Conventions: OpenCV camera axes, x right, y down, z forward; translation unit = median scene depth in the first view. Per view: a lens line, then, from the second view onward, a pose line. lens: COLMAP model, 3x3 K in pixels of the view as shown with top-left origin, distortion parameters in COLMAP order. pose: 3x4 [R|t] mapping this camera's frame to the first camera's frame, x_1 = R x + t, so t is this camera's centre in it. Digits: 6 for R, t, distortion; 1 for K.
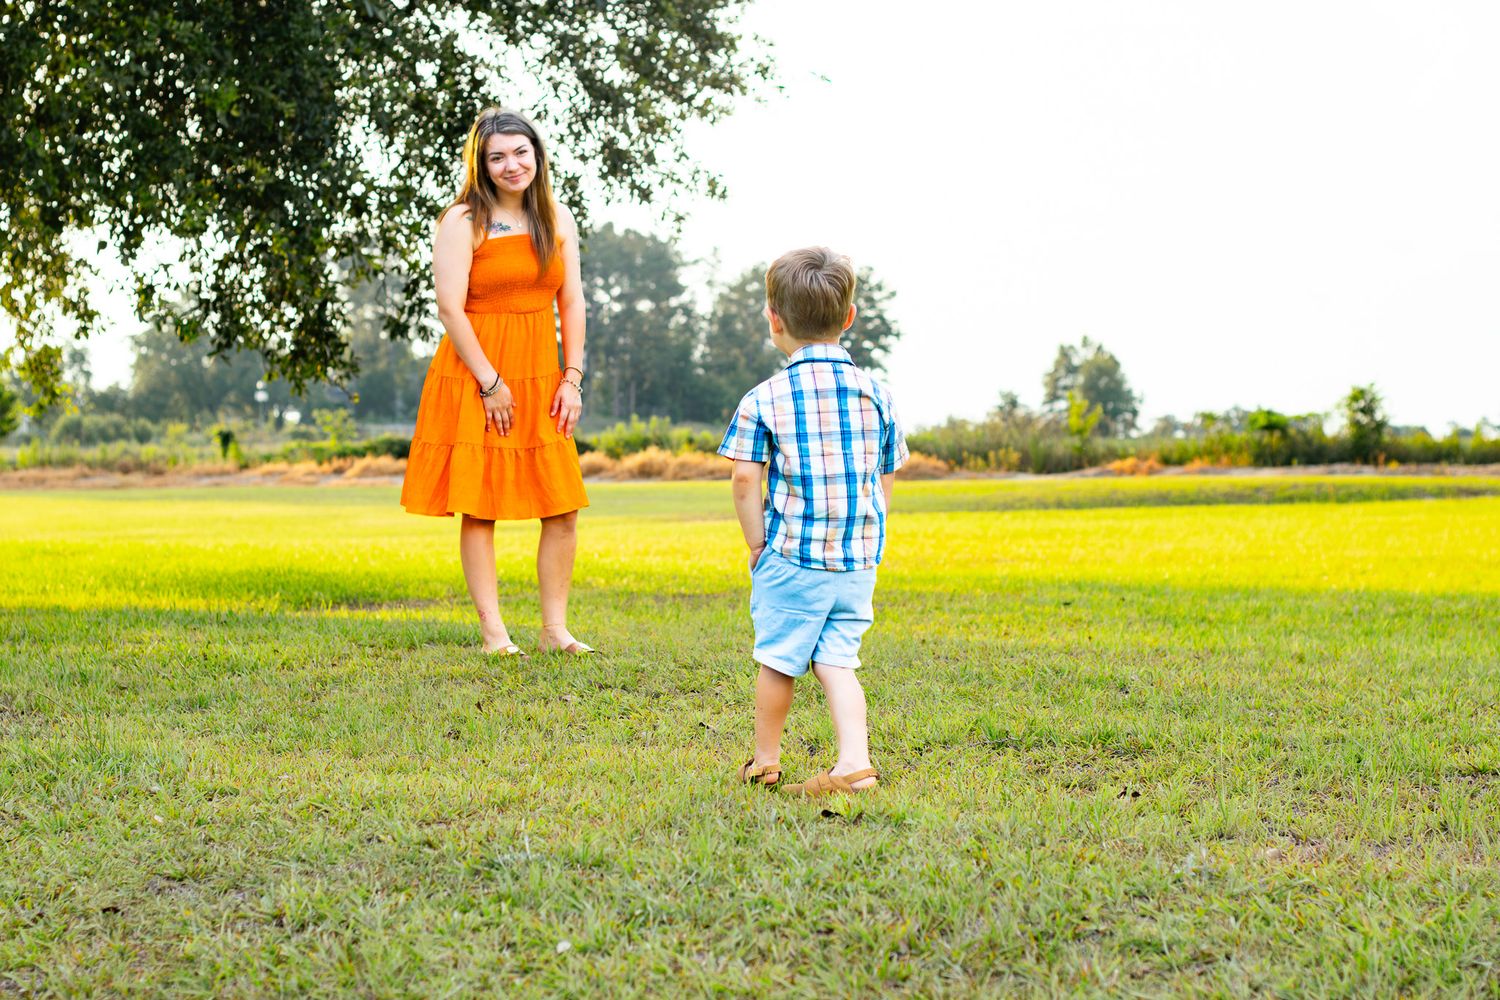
lens RADIAL K [[3601.9, 0, 752.3], [0, 3601.9, 503.4], [0, 0, 1]] dist [-0.027667, -0.611672]
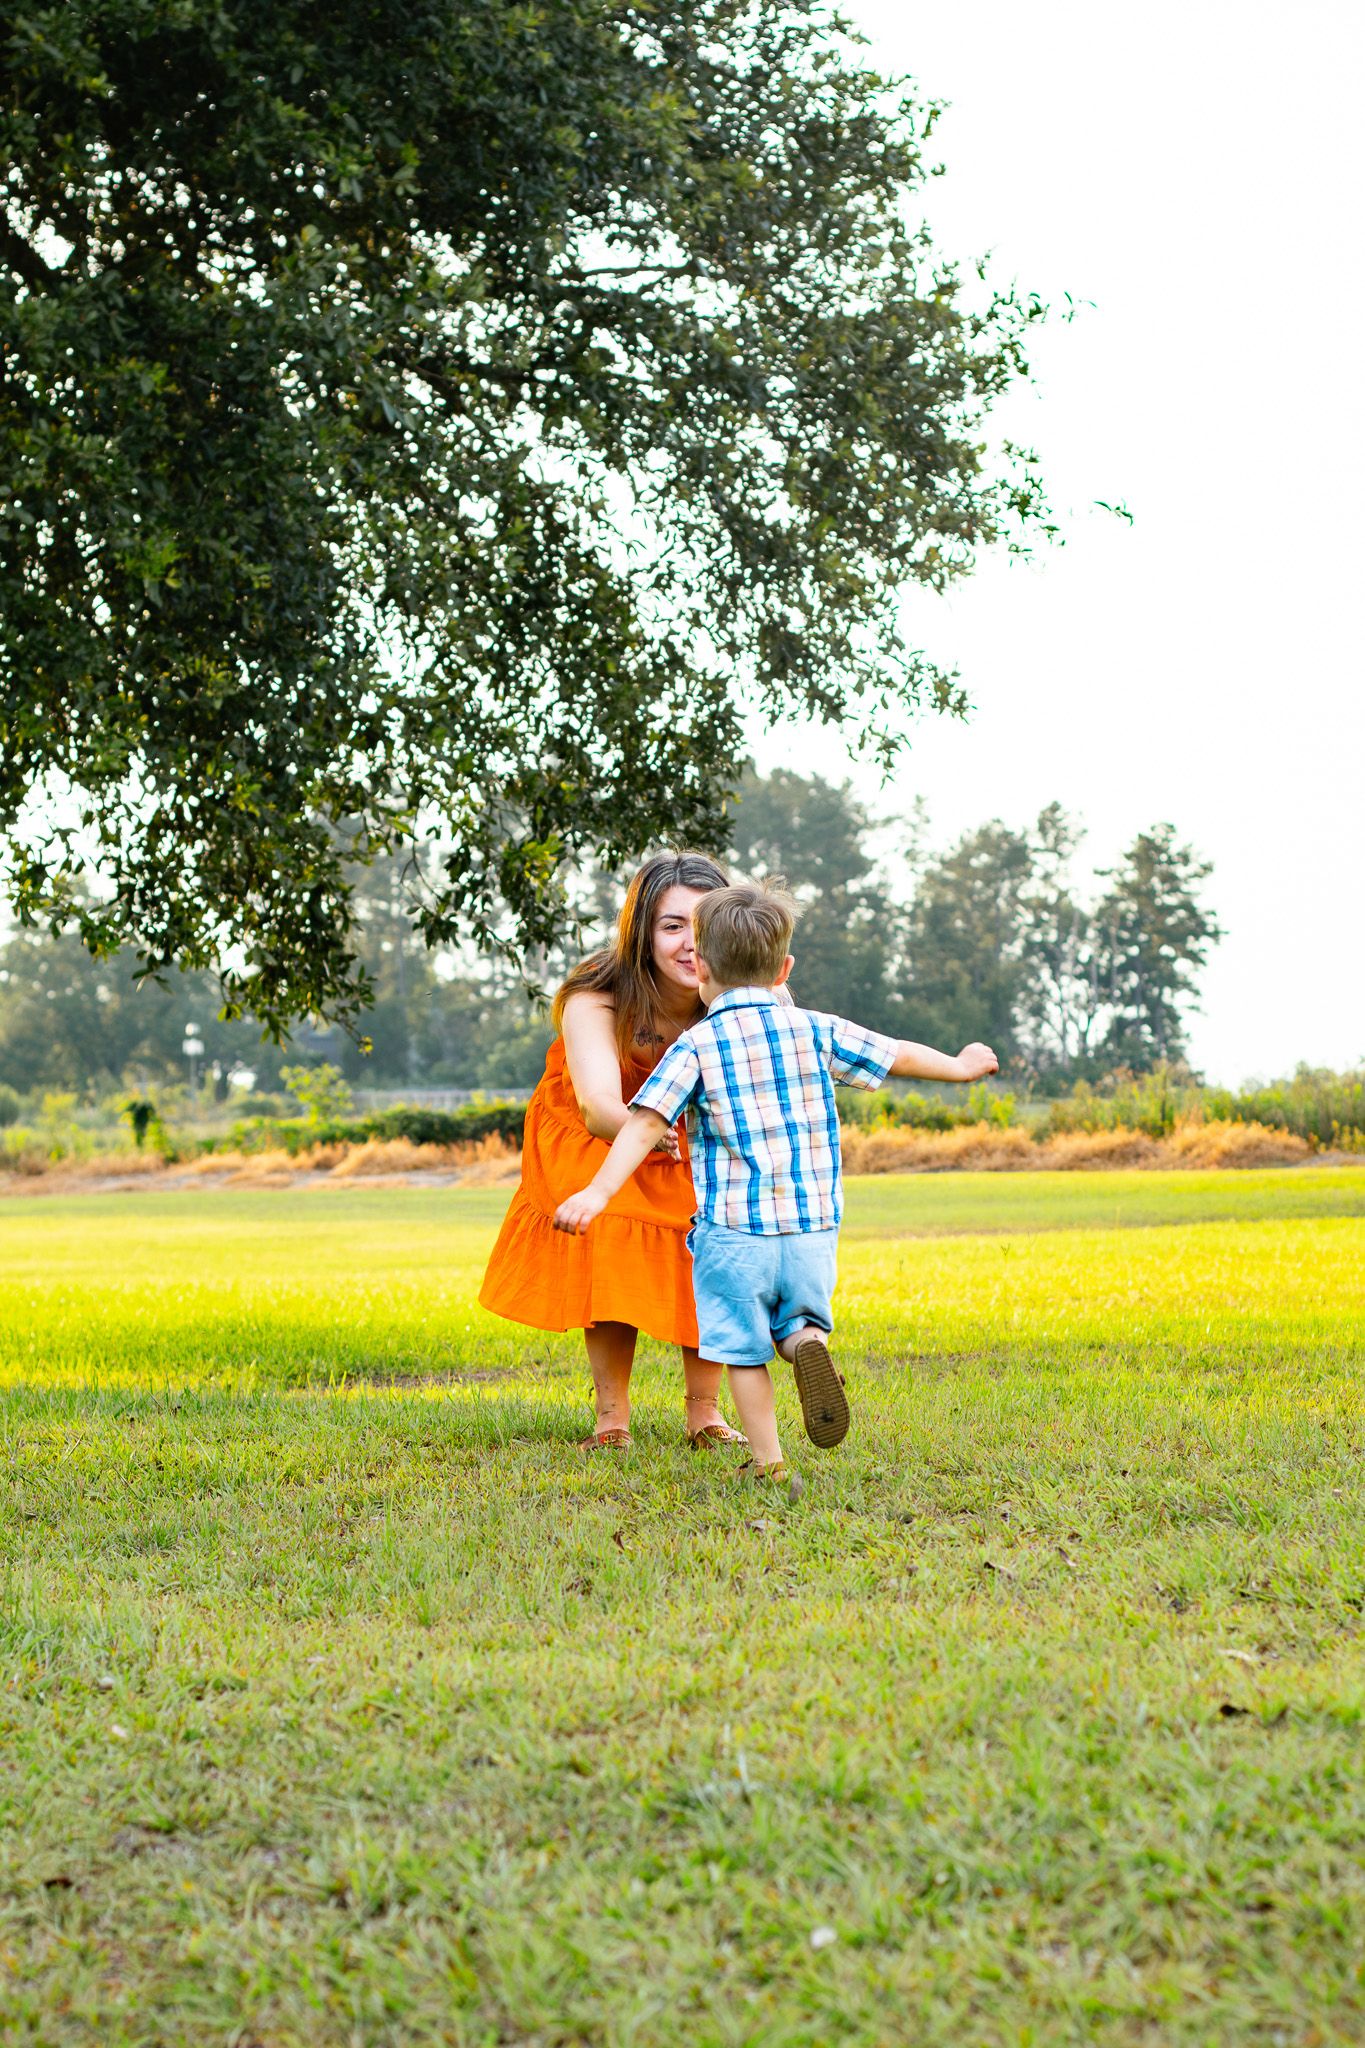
lens RADIAL K [[5801.0, 0, 817.4], [0, 5801.0, 1279.5], [0, 0, 1]] dist [-0.026451, -1.162653]
pose [[0.999522, -0.012670, -0.028206, -0.005903], [0.013002, 0.999848, 0.011619, 0.000552], [0.028055, -0.011980, 0.999535, 0.008515]]
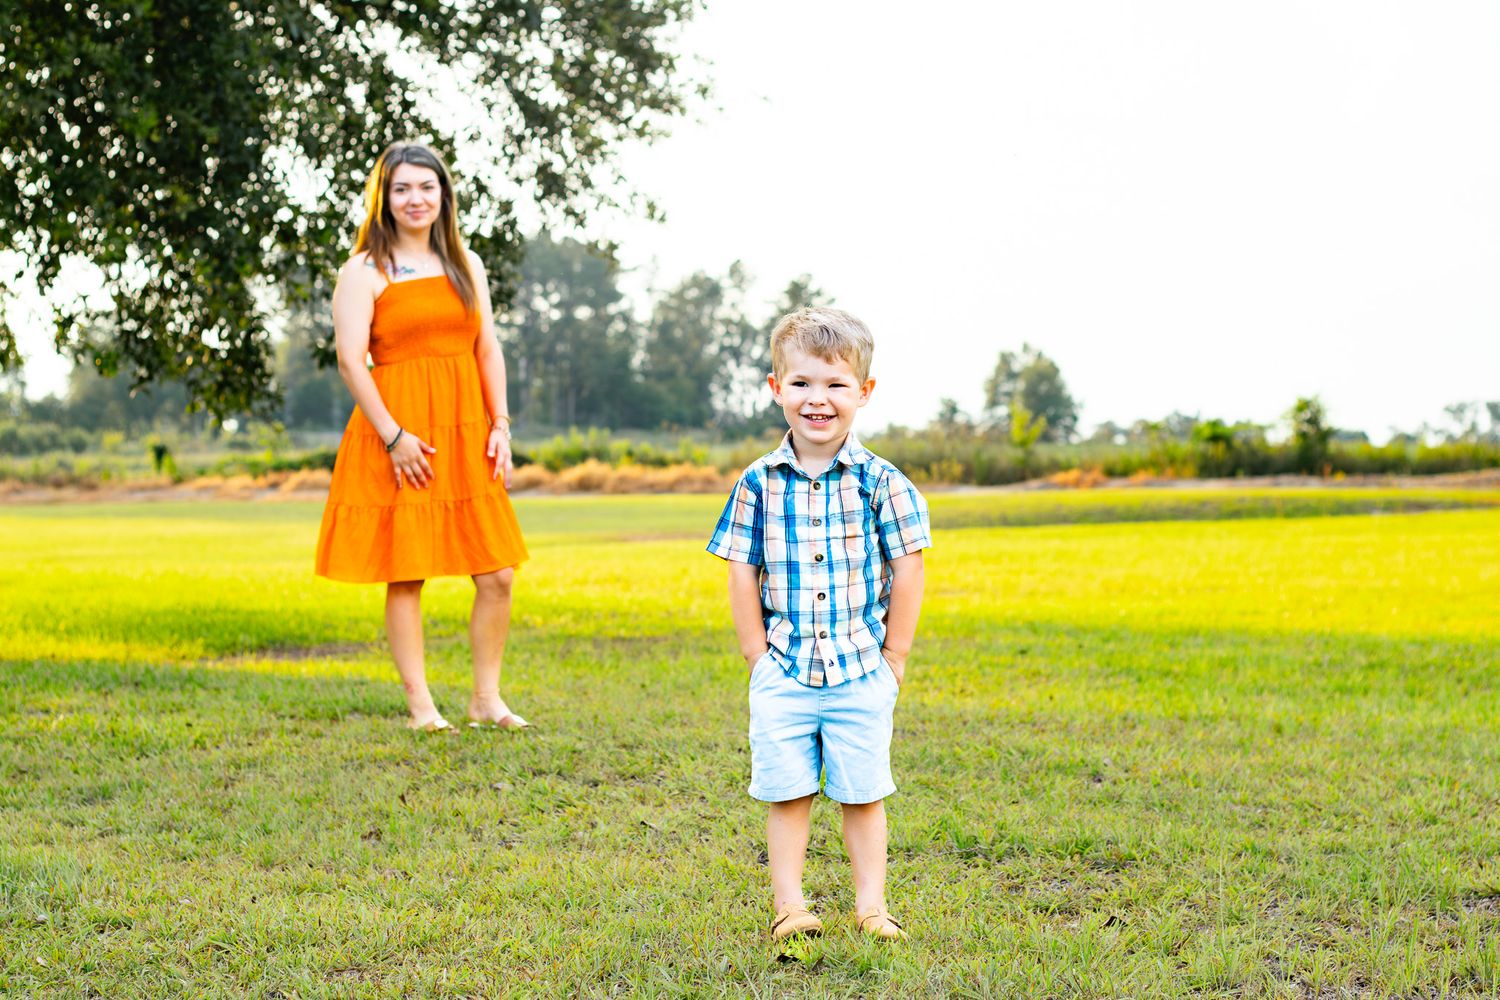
lens RADIAL K [[3601.9, 0, 752.3], [0, 3601.9, 503.4], [0, 0, 1]] dist [-0.027667, -0.611672]
pose [[0.999853, -0.003629, 0.016759, -0.000509], [0.003648, 0.999993, -0.001079, -0.007887], [-0.016755, 0.001140, 0.999859, 0.030397]]
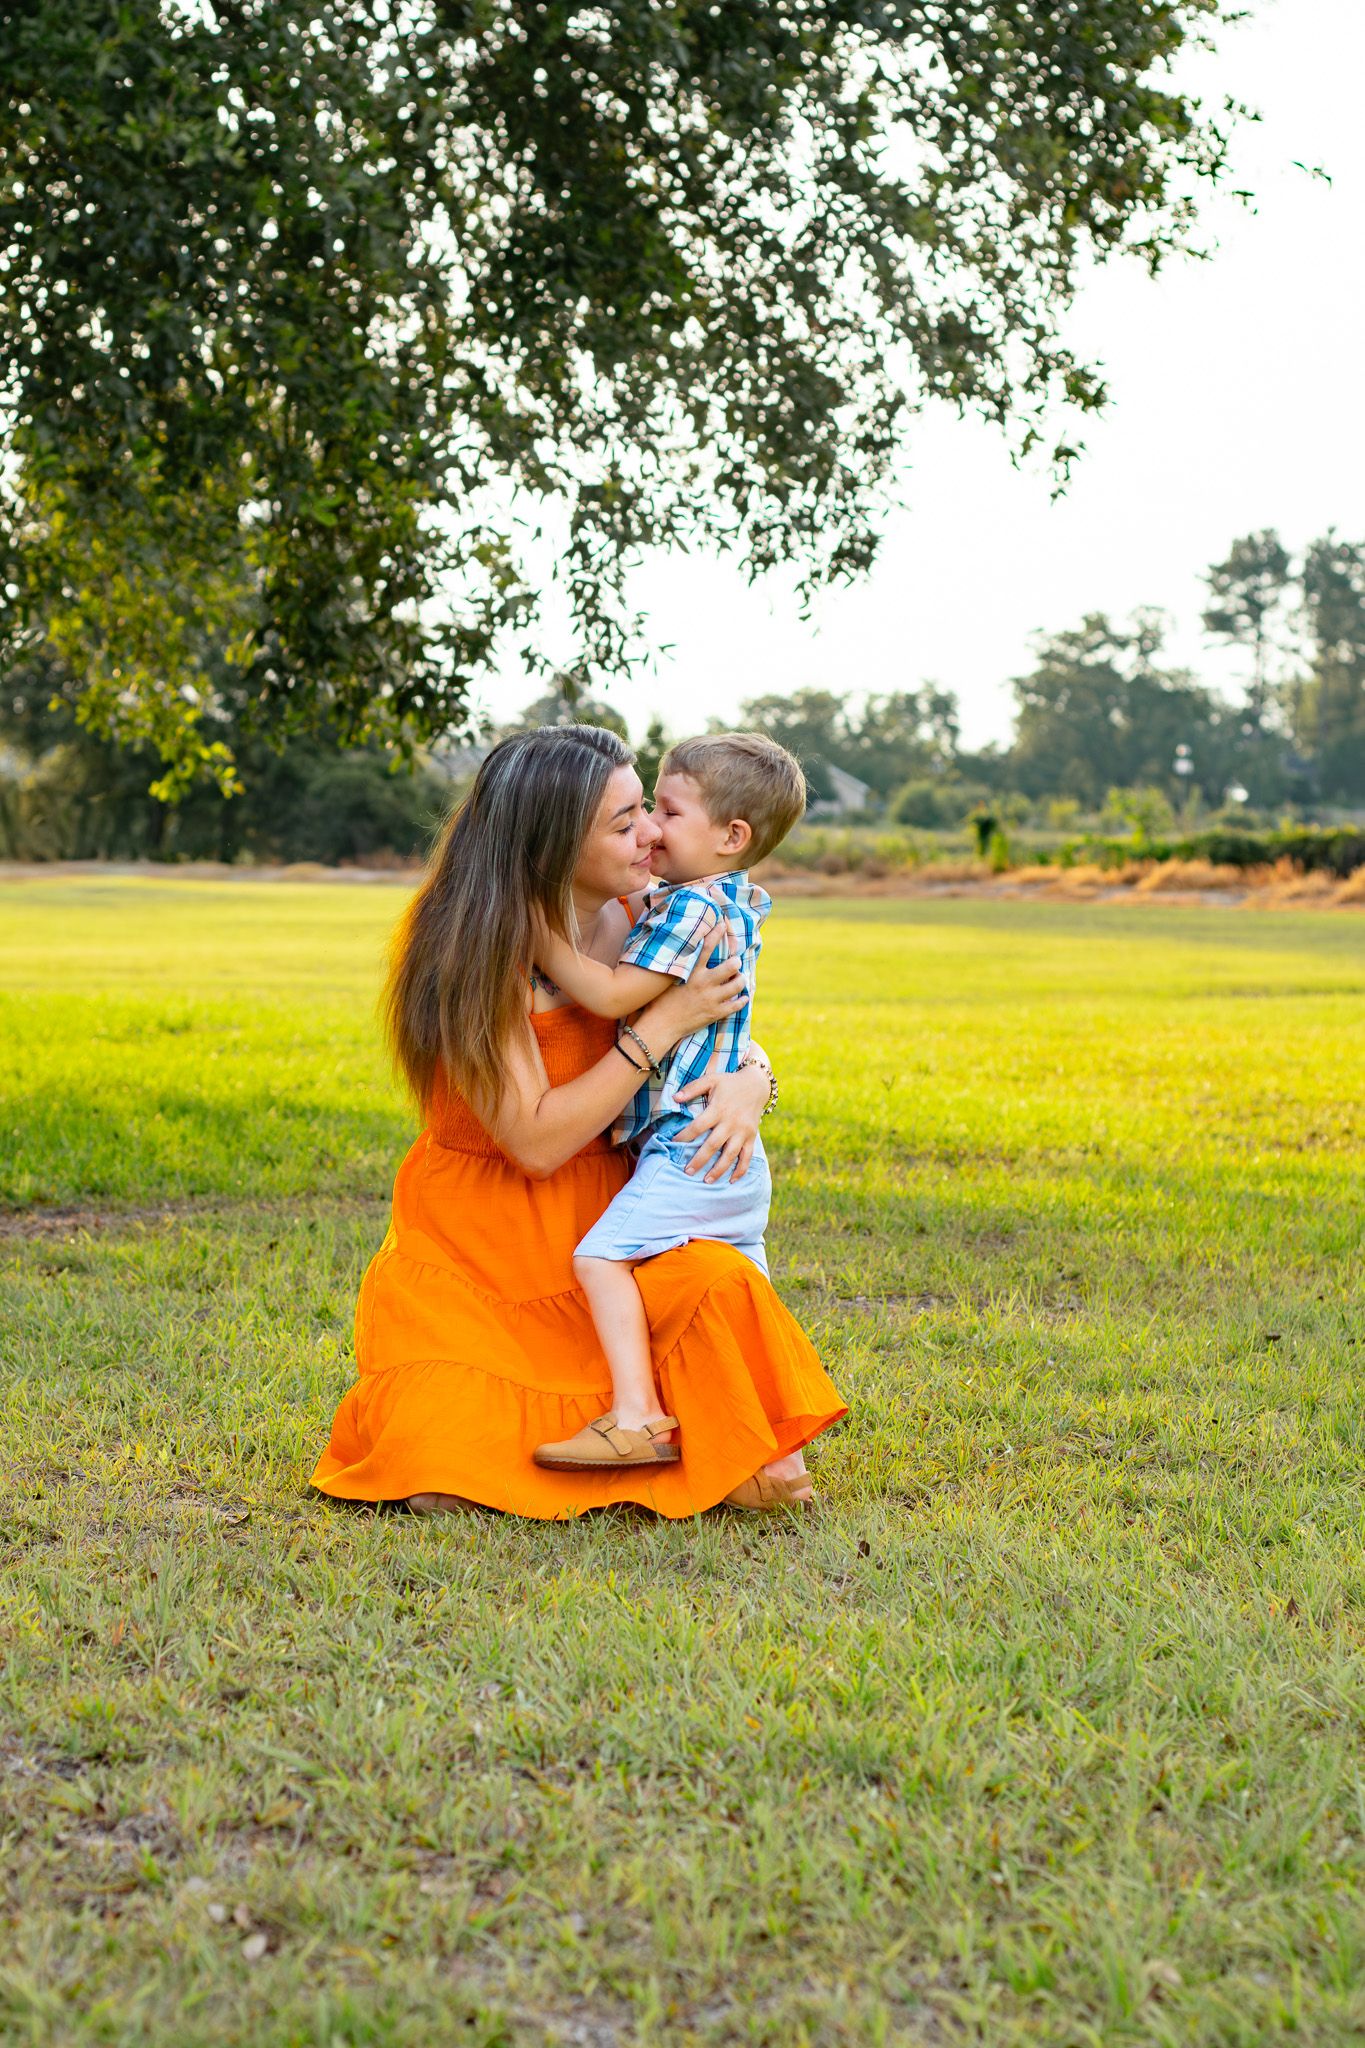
lens RADIAL K [[4827.9, 0, 685.0], [0, 4827.9, 1021.8], [0, 0, 1]] dist [0.002536, -0.920000]
pose [[0.966033, 0.038068, -0.255600, 0.114259], [-0.032163, 0.999111, 0.027245, -0.014262], [0.256410, -0.018099, 0.966399, 0.325751]]
